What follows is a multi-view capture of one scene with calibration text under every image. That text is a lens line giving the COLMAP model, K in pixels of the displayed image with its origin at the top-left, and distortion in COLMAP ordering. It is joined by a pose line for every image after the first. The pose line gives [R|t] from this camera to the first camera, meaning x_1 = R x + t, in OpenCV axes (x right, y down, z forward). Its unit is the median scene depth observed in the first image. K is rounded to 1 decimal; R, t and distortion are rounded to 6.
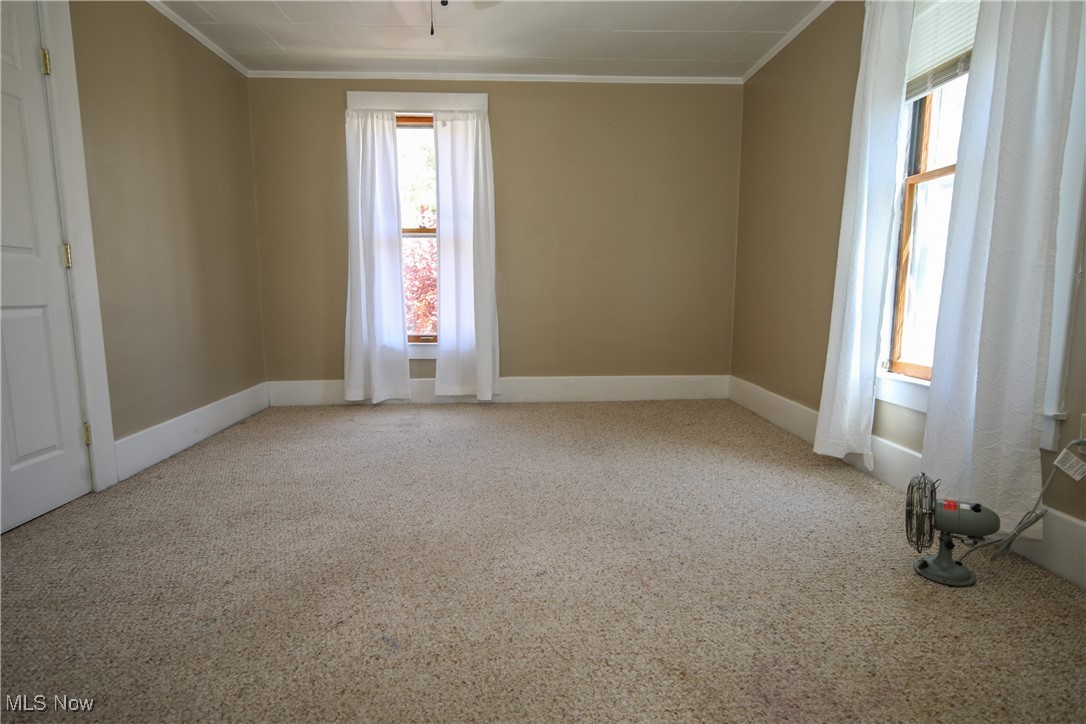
lens RADIAL K [[527.3, 0, 547.2], [0, 527.3, 356.8], [0, 0, 1]] dist [-0.000443, -0.003157]
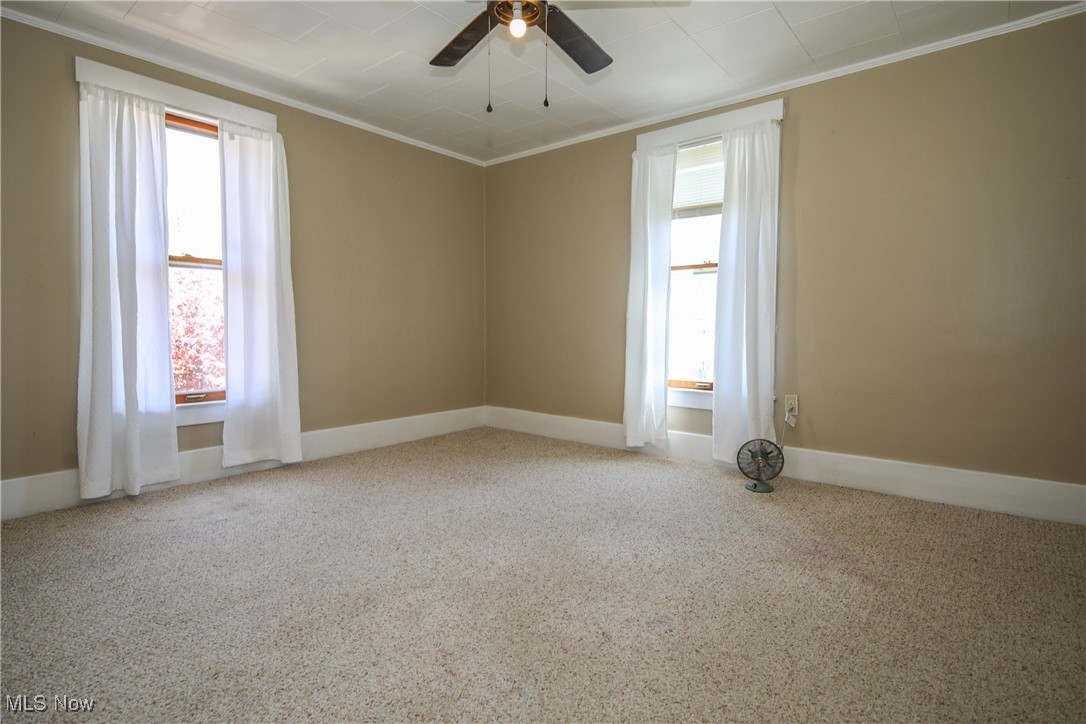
lens RADIAL K [[527.3, 0, 553.2], [0, 527.3, 357.8], [0, 0, 1]] dist [-0.000443, -0.003157]
pose [[0.682148, -0.036544, 0.730300, -0.471543], [0.087899, 0.995606, -0.032283, -0.022800], [-0.725911, 0.086214, 0.682363, 0.092646]]
